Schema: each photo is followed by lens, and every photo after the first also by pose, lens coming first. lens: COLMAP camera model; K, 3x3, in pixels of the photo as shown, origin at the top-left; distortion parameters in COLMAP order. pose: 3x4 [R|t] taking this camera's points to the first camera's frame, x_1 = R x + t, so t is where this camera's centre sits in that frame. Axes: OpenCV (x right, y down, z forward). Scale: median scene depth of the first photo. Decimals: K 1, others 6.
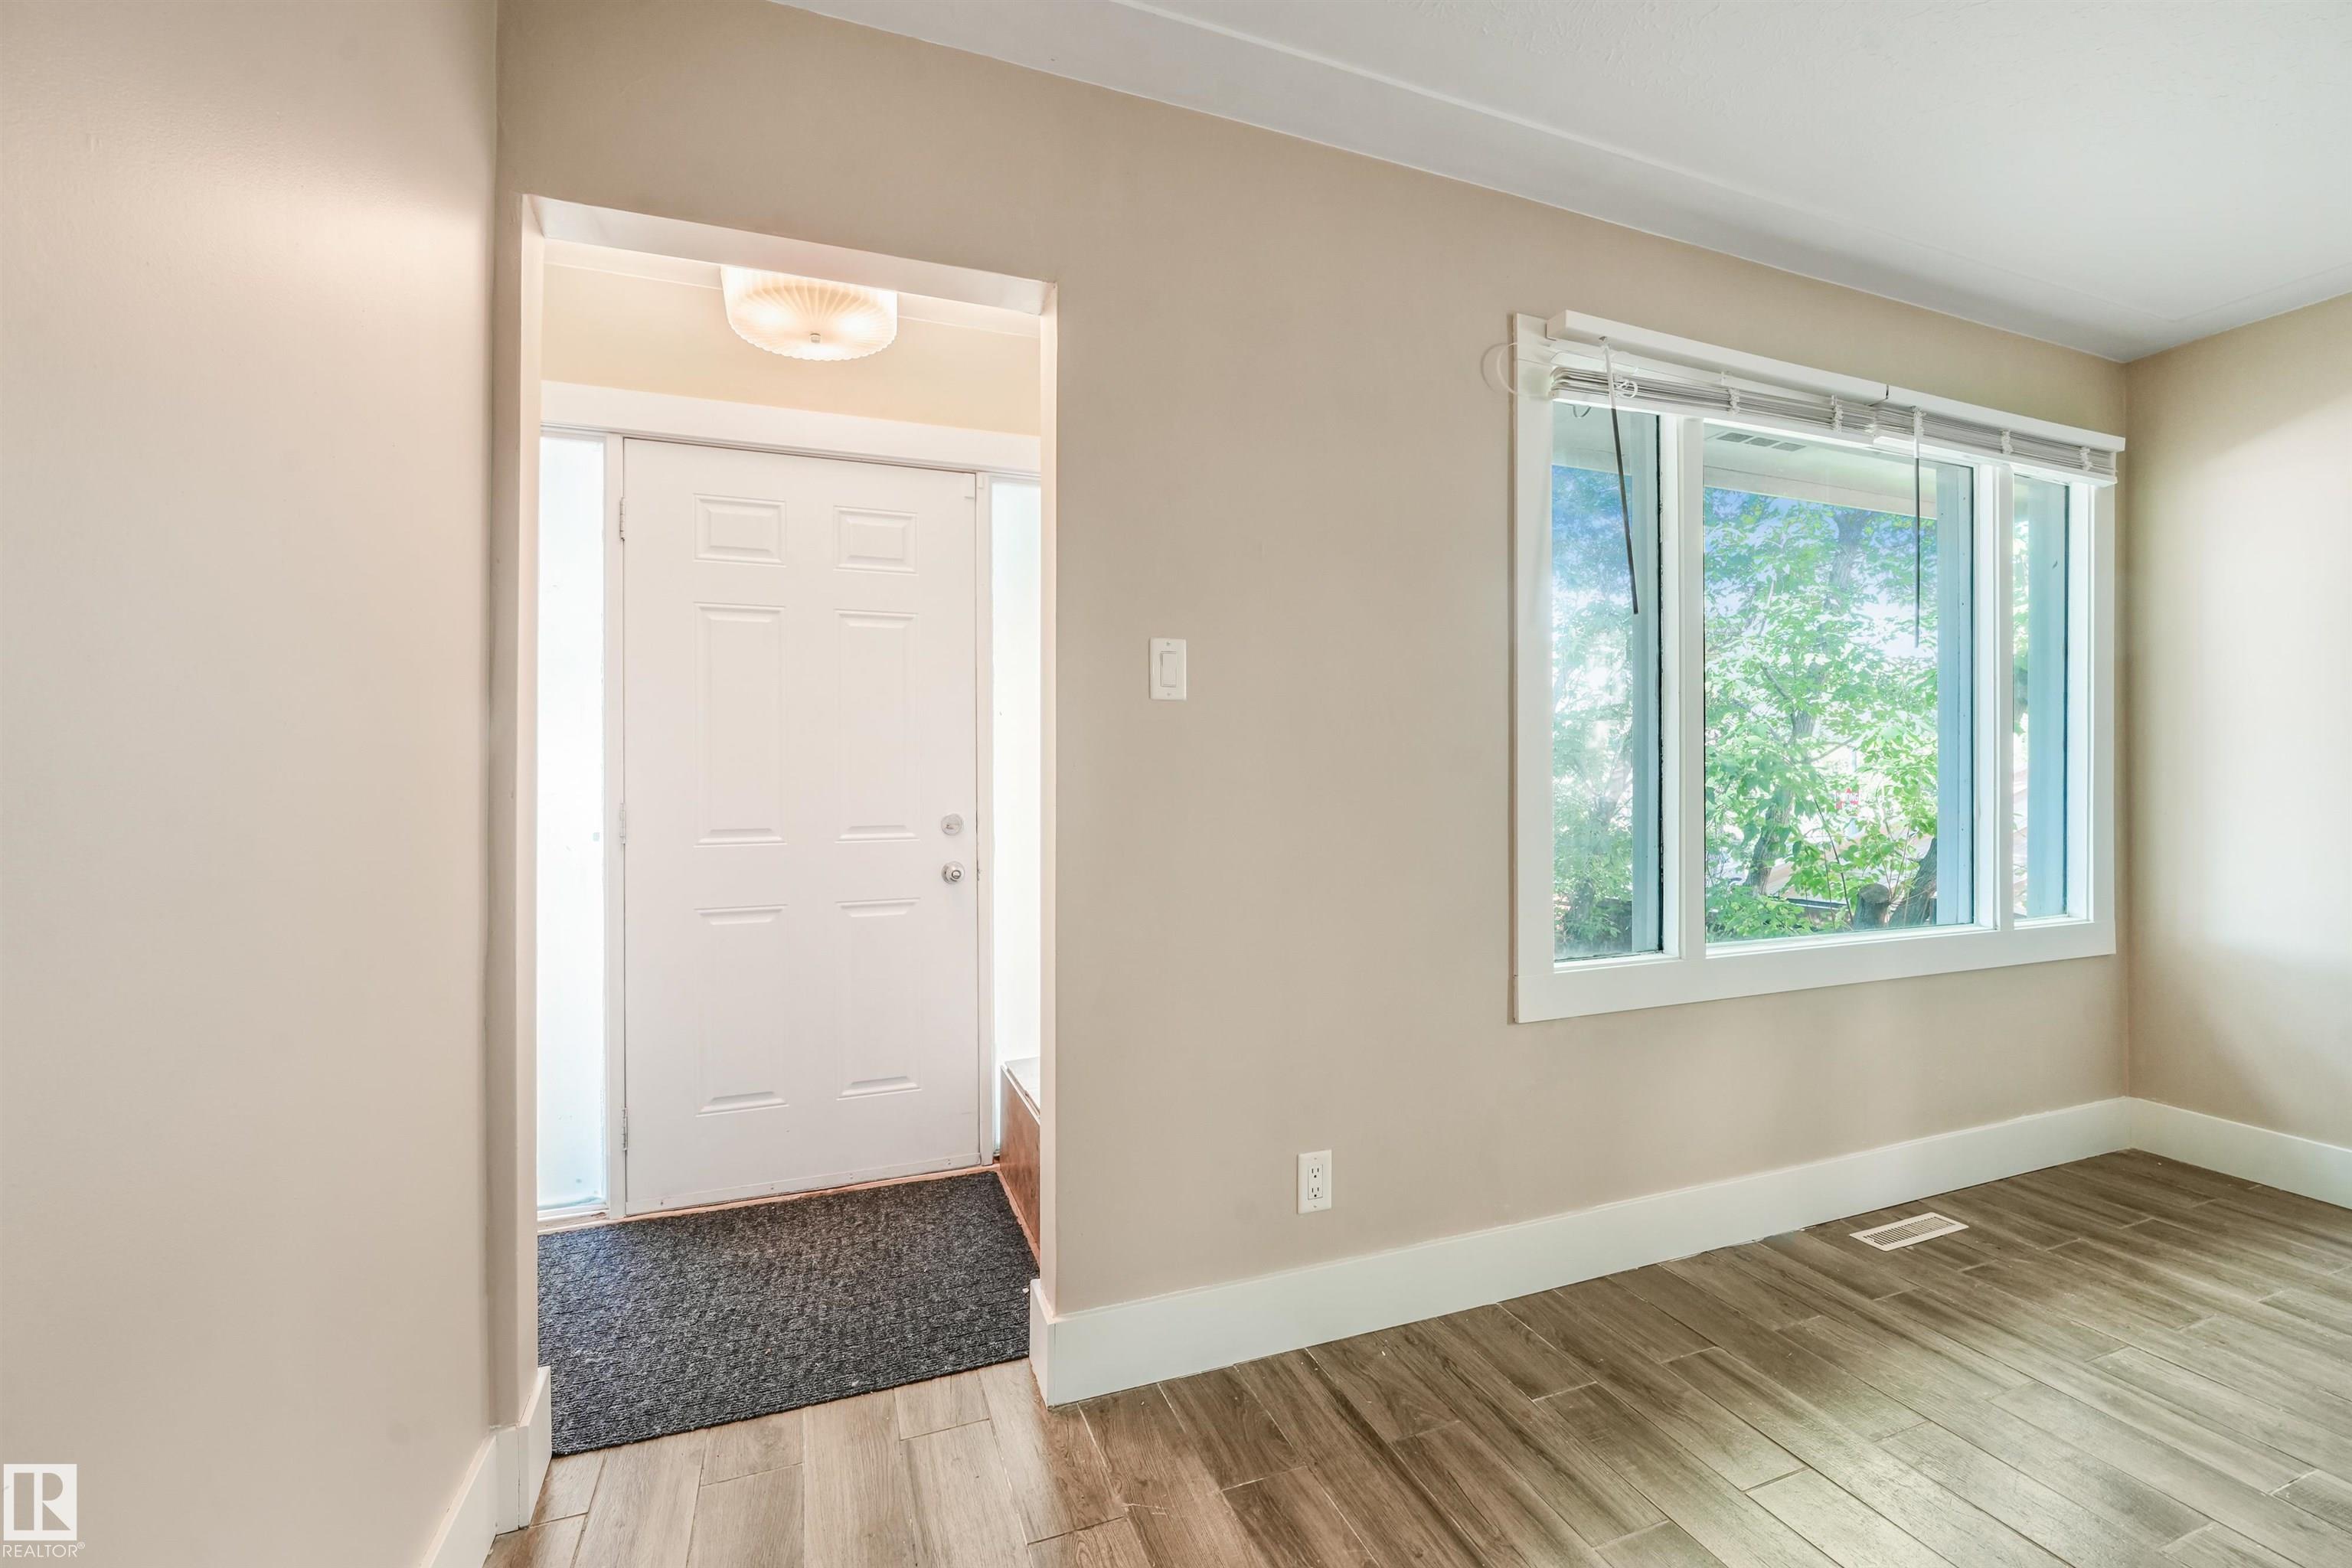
lens RADIAL K [[958.2, 0, 1173.9], [0, 958.2, 786.8], [0, 0, 1]] dist [-0.017781, 0.007486]
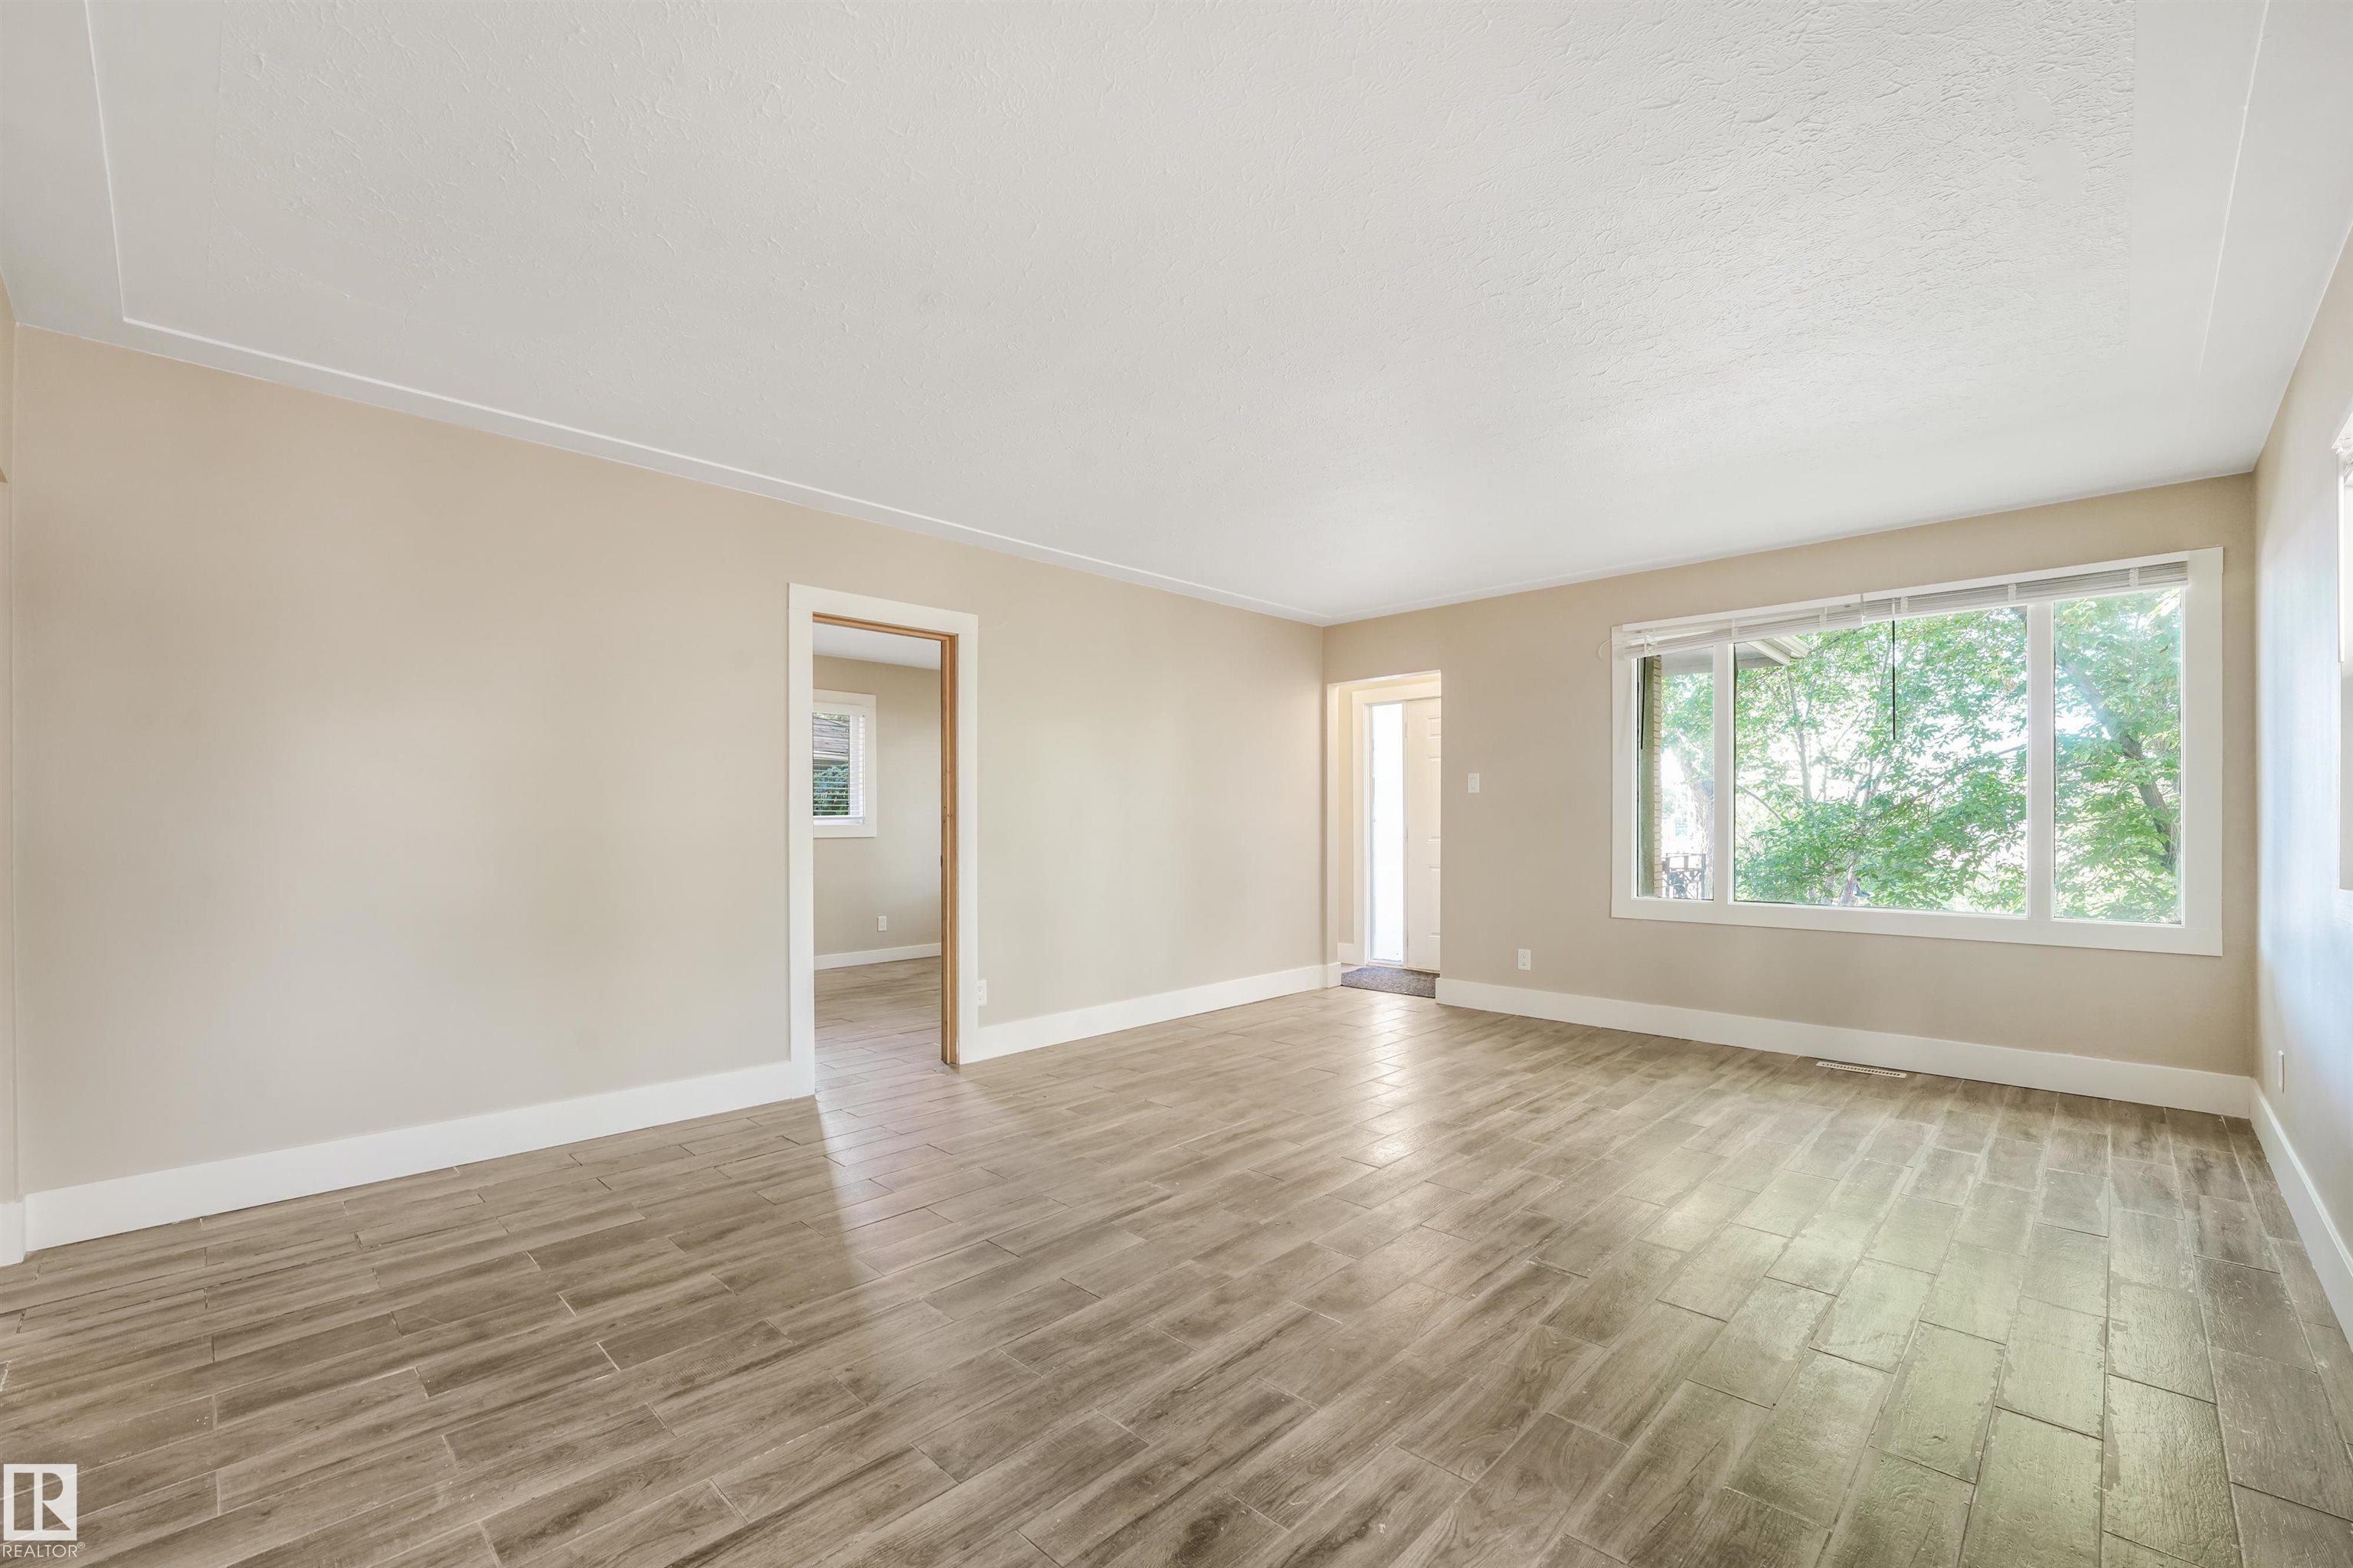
lens RADIAL K [[970.2, 0, 1182.7], [0, 970.2, 808.2], [0, 0, 1]] dist [-0.009149, 0.000631]
pose [[0.431466, -0.010535, -0.902068, 1.899520], [-0.002506, 0.999914, -0.012876, 0.003049], [0.902126, 0.007816, 0.431403, -0.952503]]
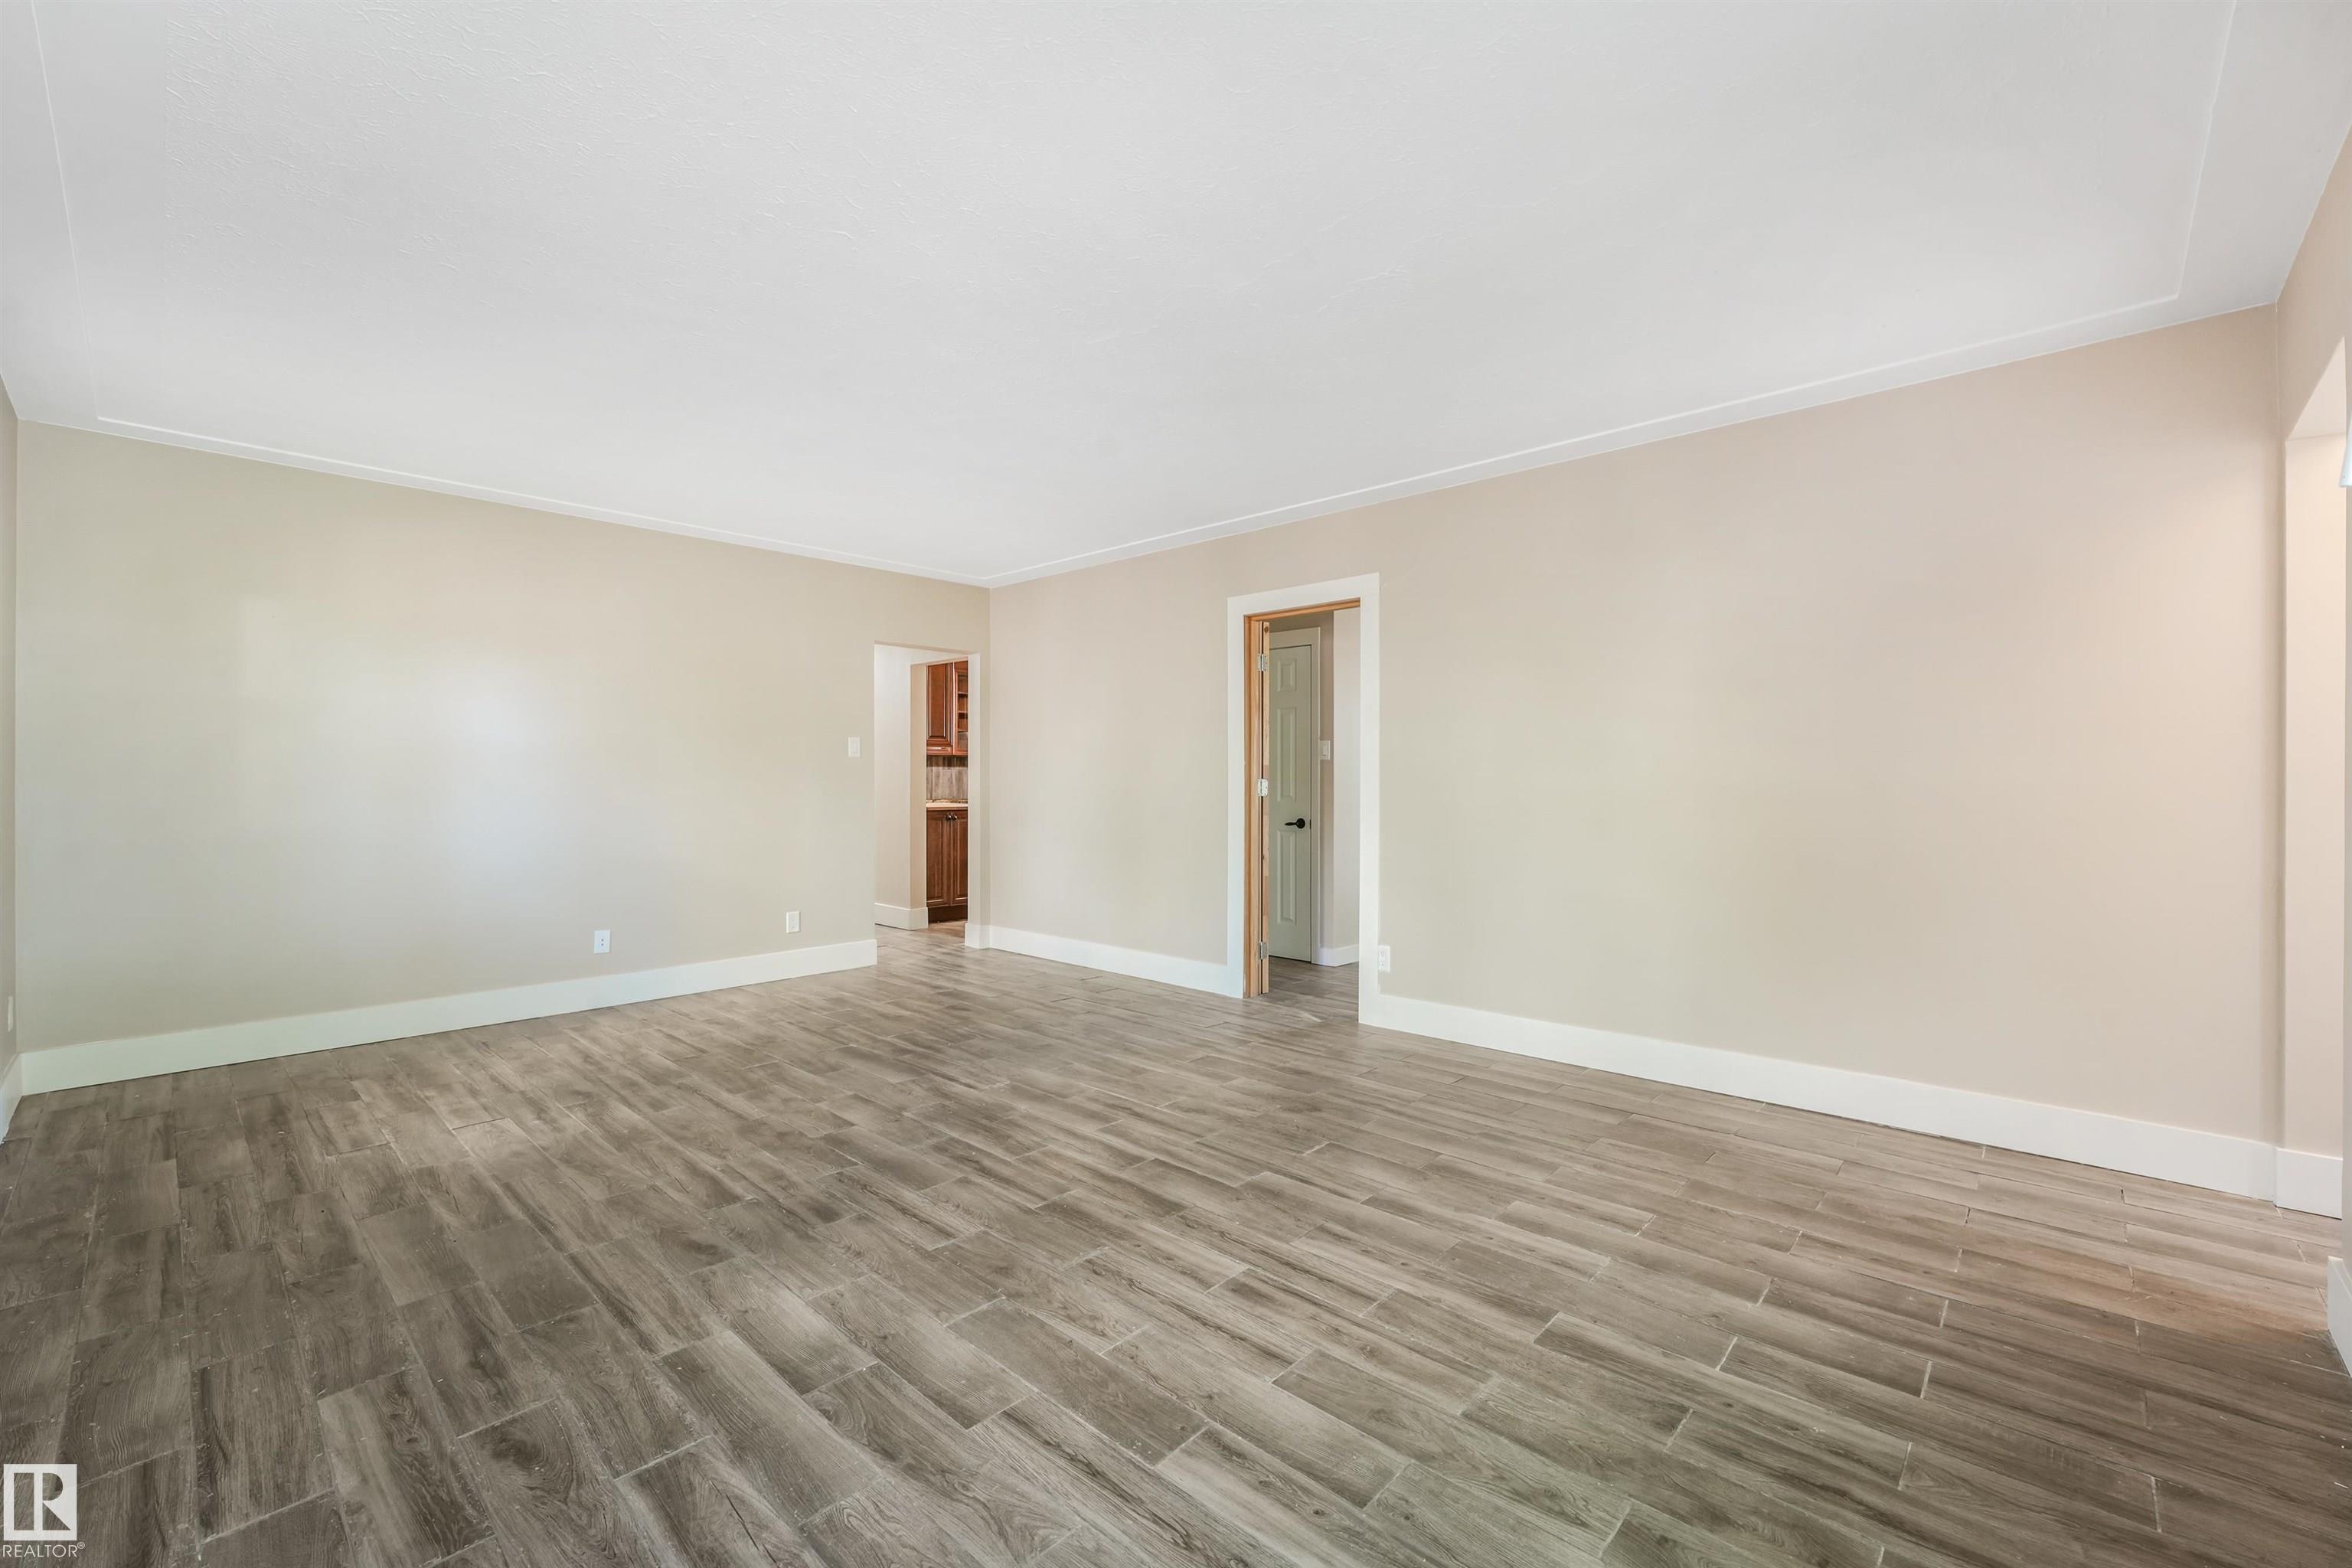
lens RADIAL K [[969.7, 0, 1182.2], [0, 969.7, 808.2], [0, 0, 1]] dist [-0.009149, 0.000631]
pose [[-0.892976, 0.010354, -0.449985, 1.167254], [-0.002930, 0.999580, 0.028815, 0.000419], [0.450095, 0.027049, -0.892571, 1.032208]]
